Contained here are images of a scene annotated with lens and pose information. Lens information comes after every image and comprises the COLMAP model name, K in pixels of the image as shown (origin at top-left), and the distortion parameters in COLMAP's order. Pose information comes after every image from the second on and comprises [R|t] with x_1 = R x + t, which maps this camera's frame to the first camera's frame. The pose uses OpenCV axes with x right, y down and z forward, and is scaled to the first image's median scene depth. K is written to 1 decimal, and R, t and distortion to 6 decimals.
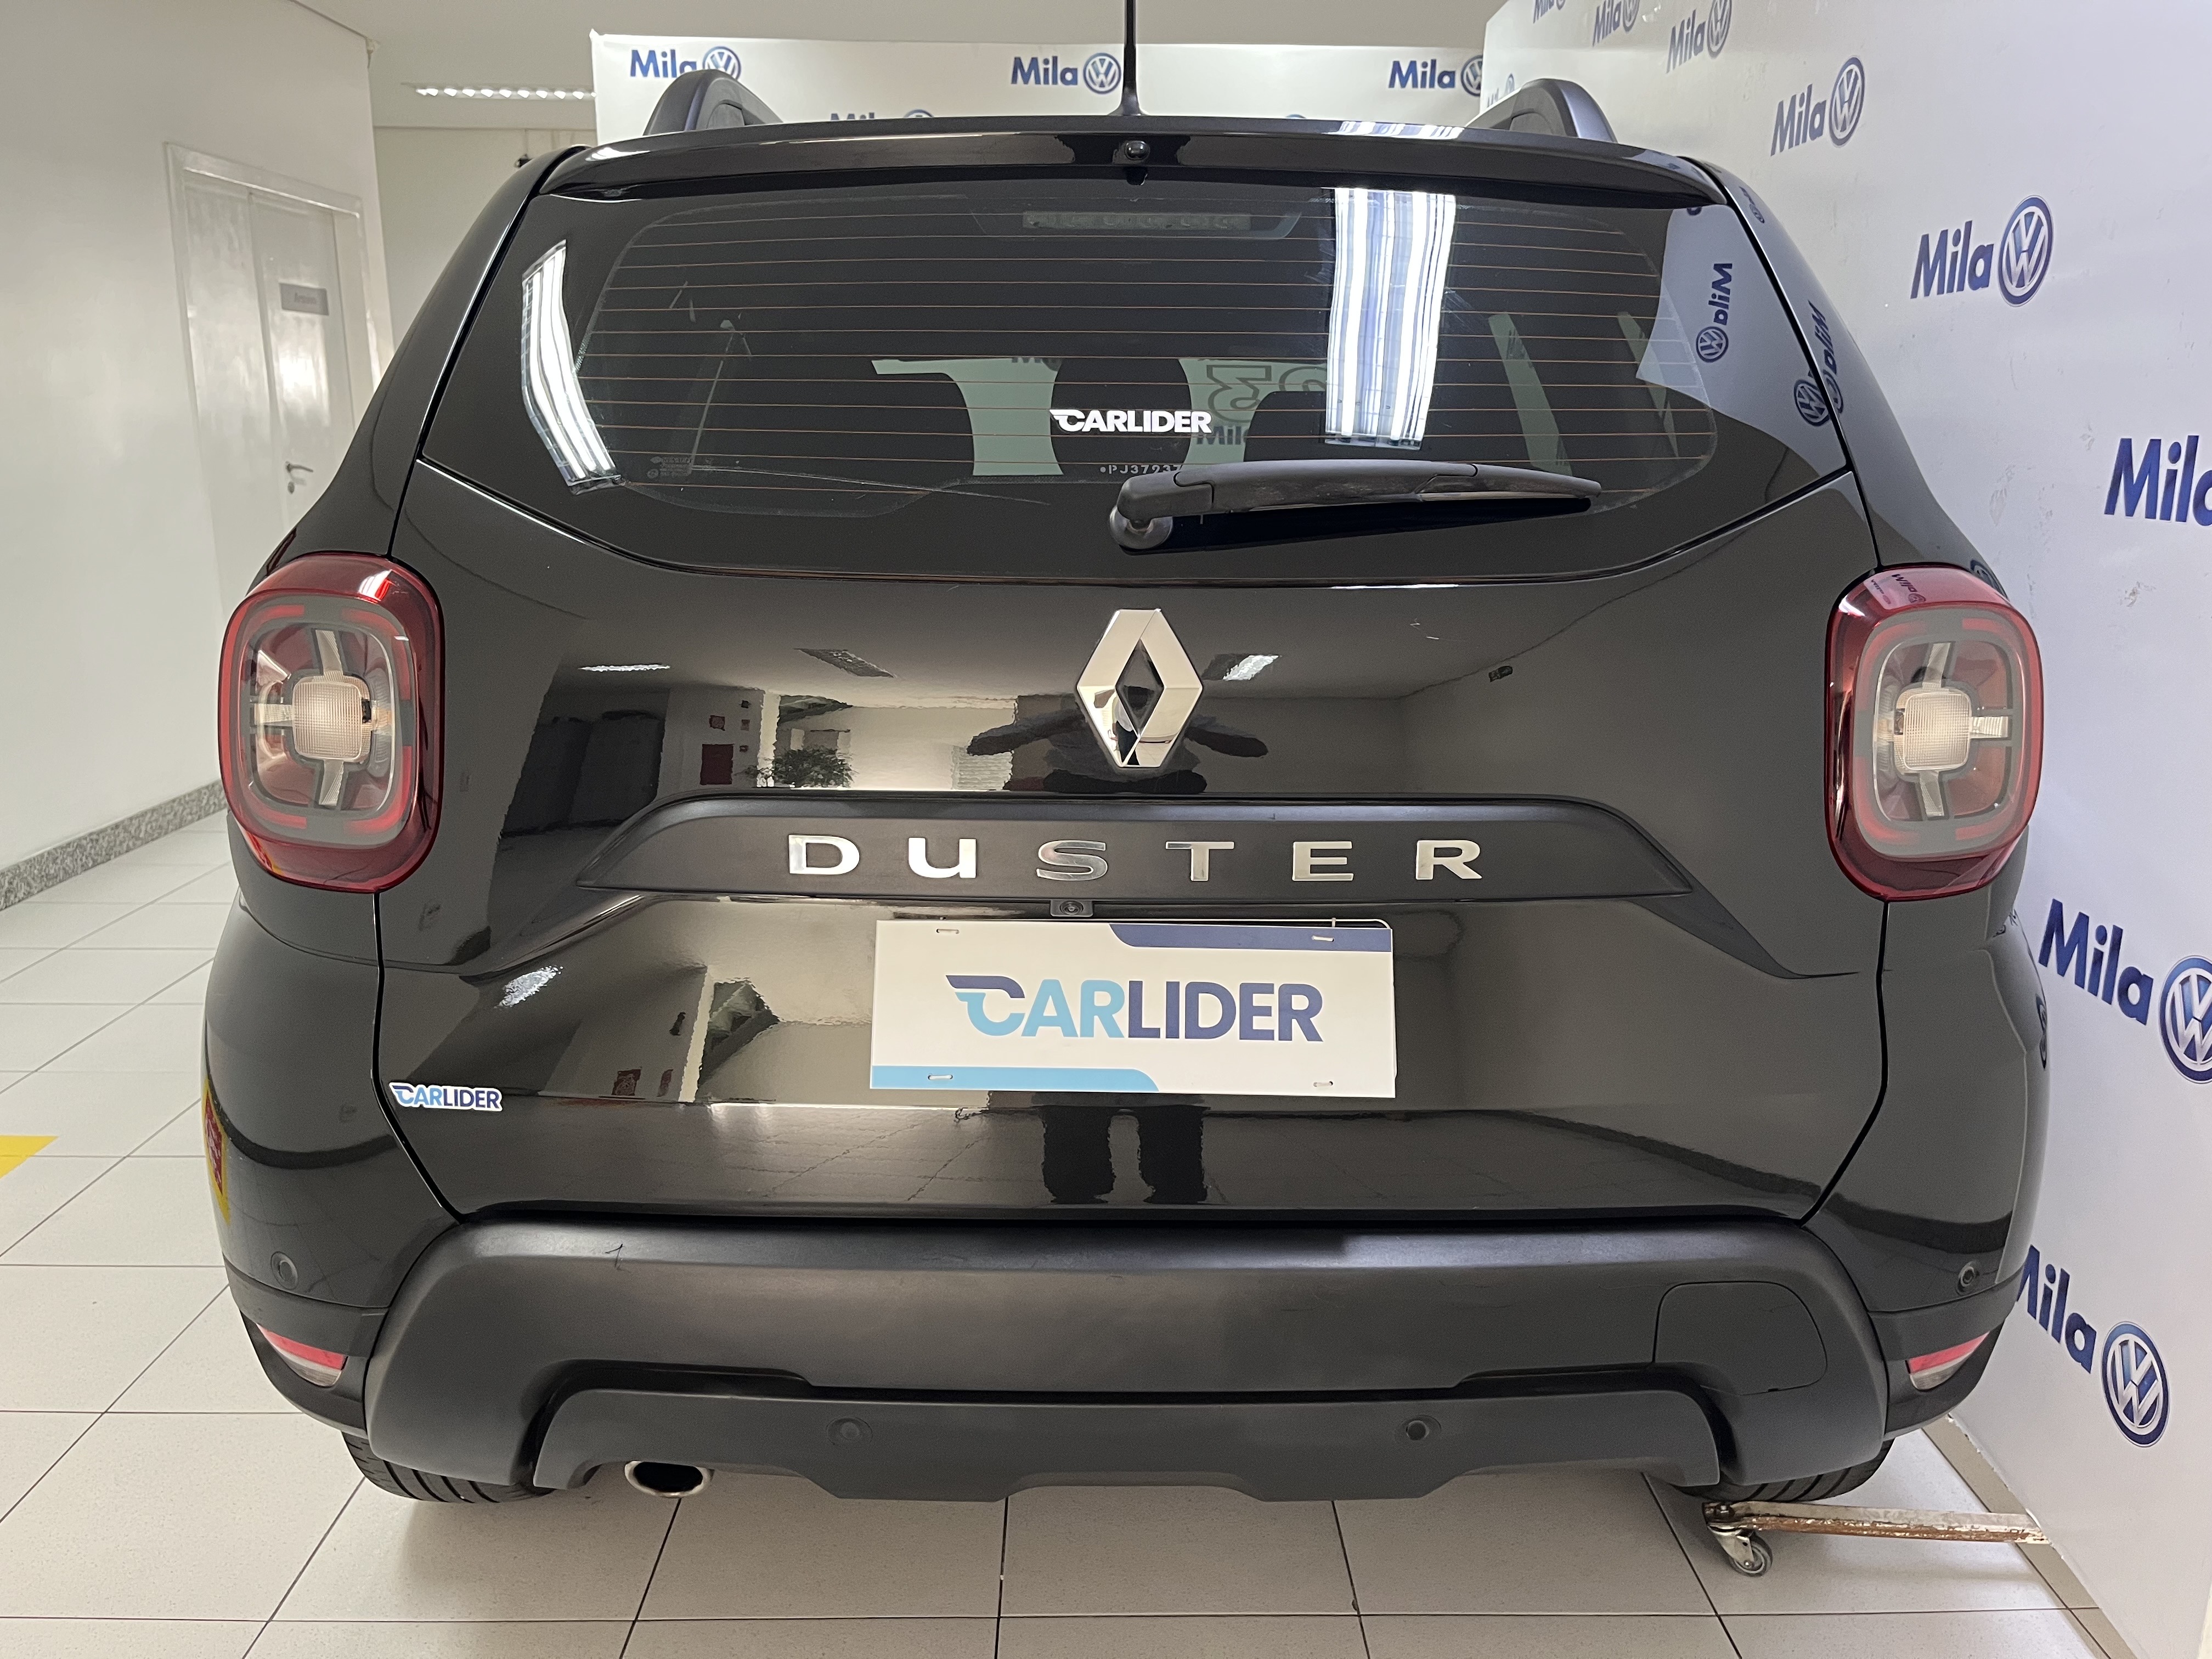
lens RADIAL K [[1655.0, 0, 1097.3], [0, 1655.0, 813.1], [0, 0, 1]] dist [0.144739, -0.195636]
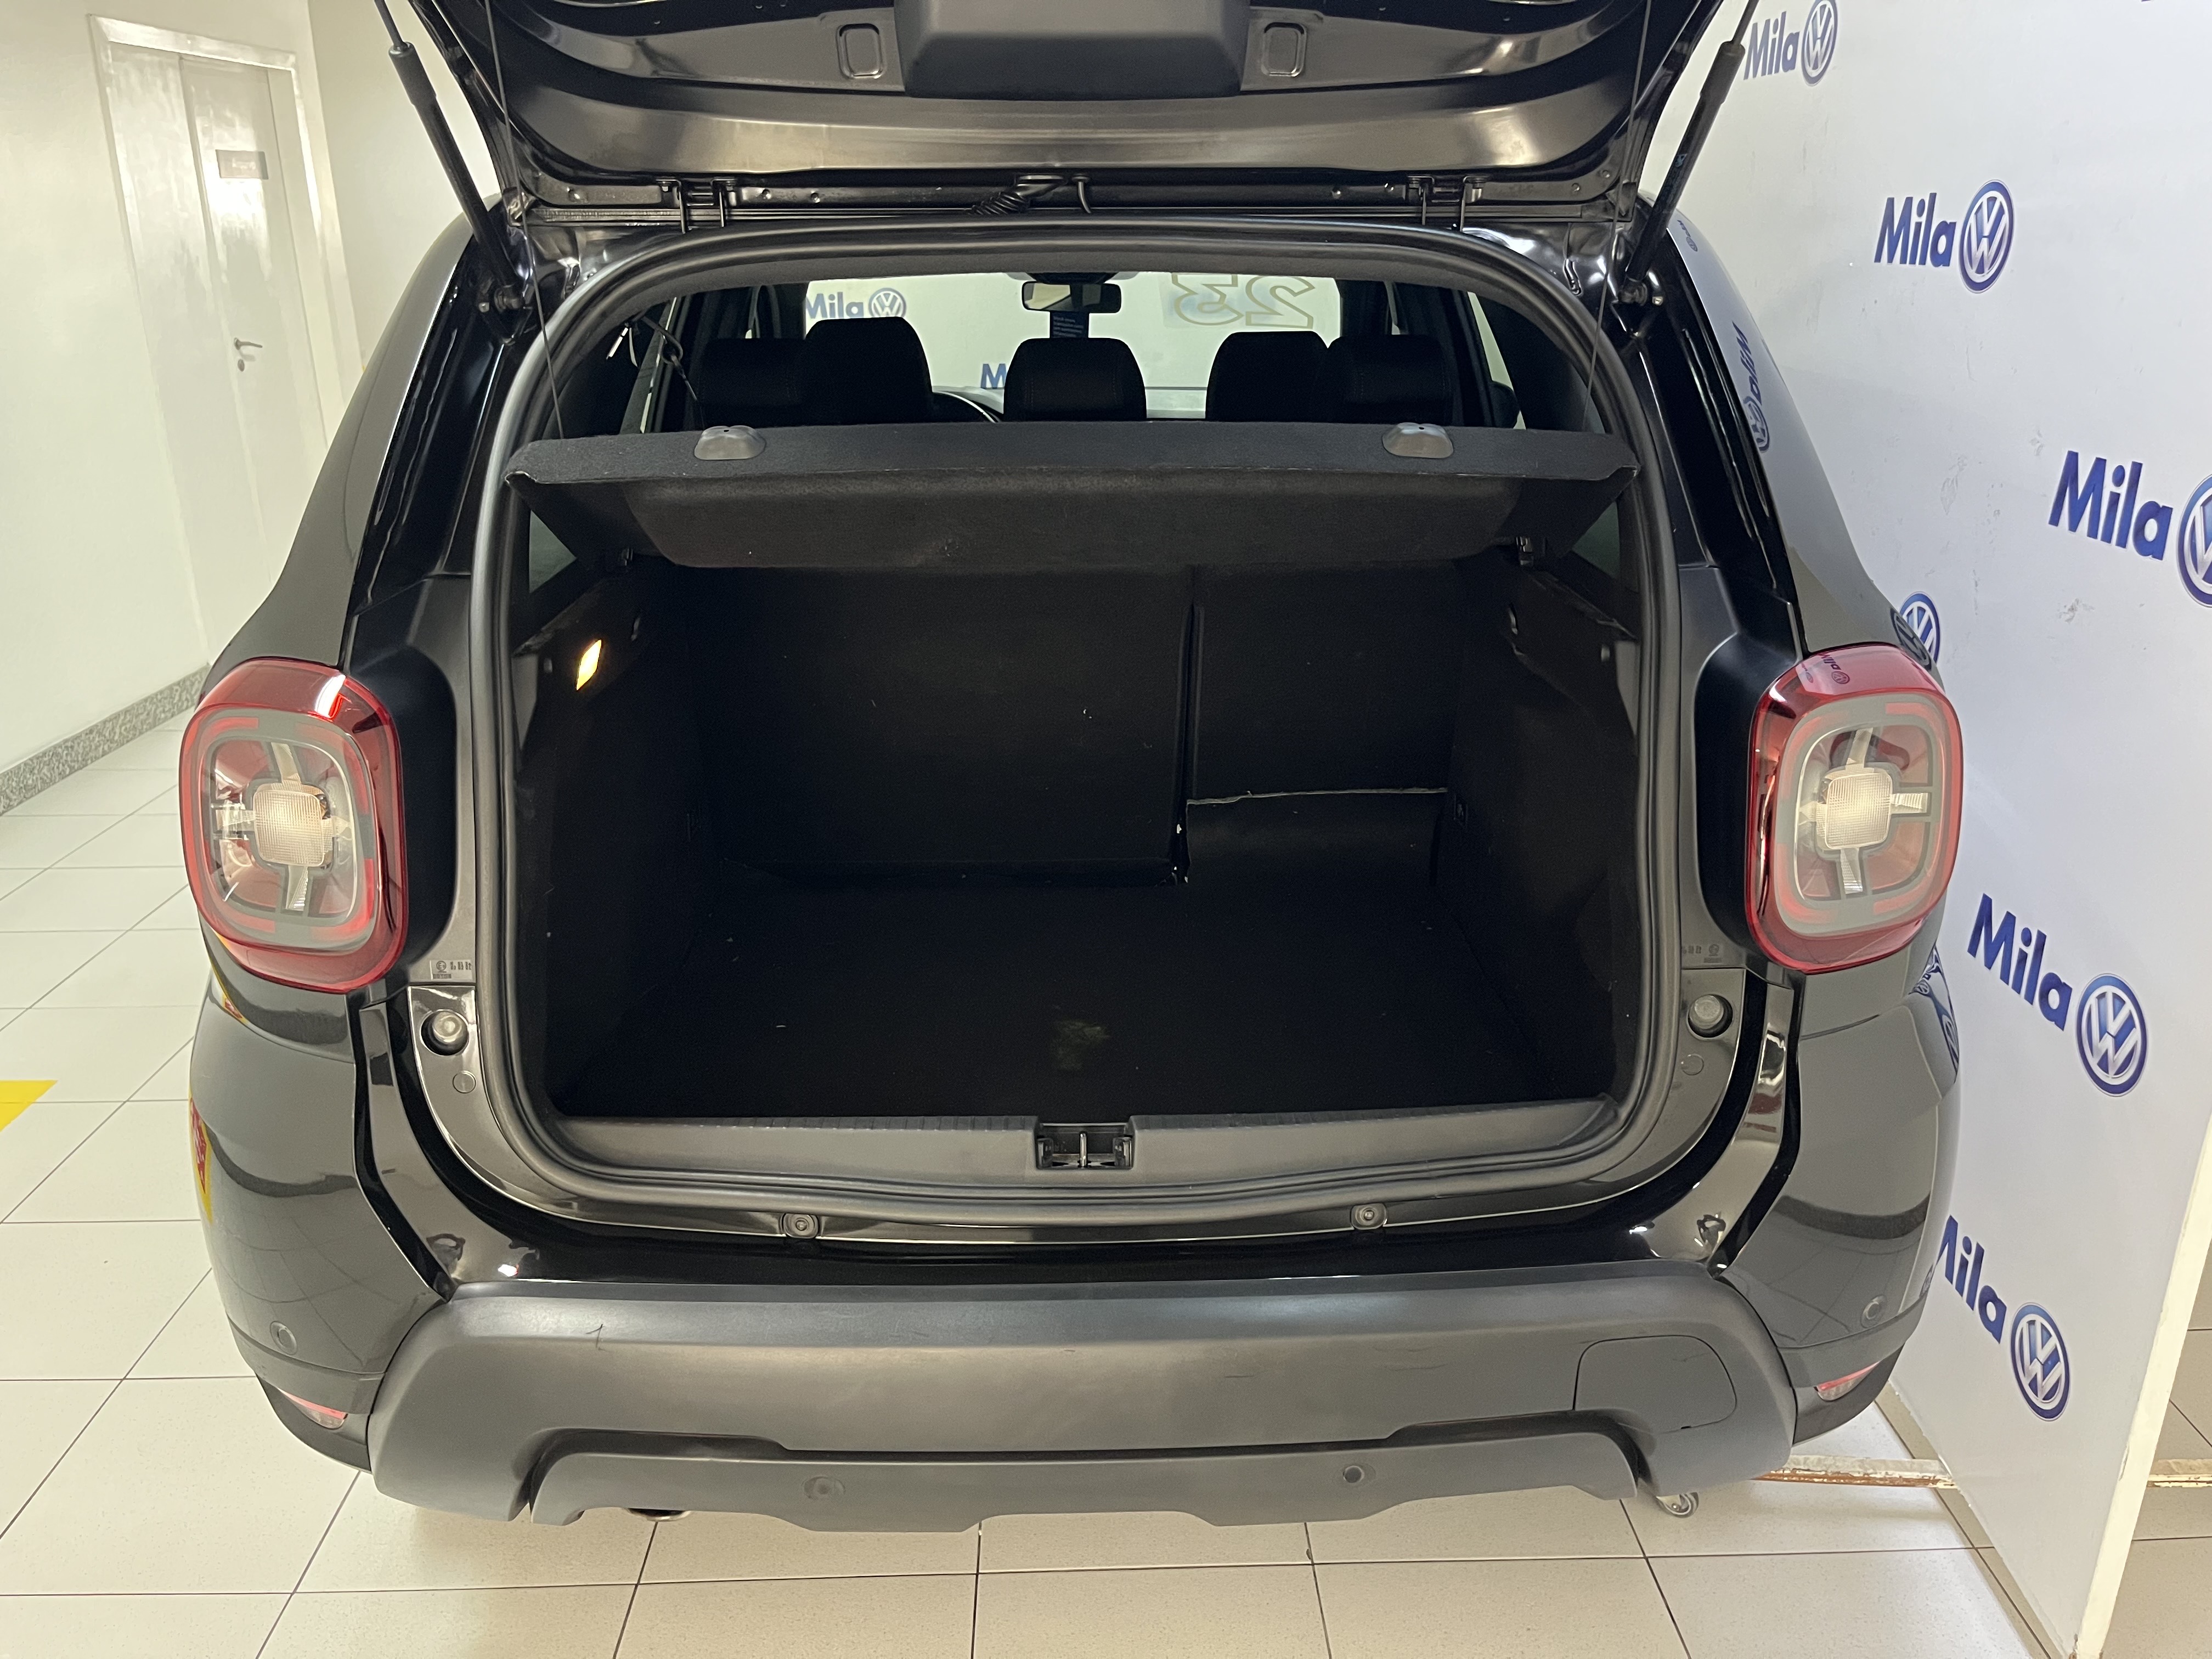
lens RADIAL K [[1655.0, 0, 1097.3], [0, 1655.0, 813.1], [0, 0, 1]] dist [0.144739, -0.195636]
pose [[0.999833, -0.016528, 0.007800, 0.018208], [0.015576, 0.993874, 0.109416, -0.124833], [-0.009561, -0.109276, 0.993965, -0.014127]]
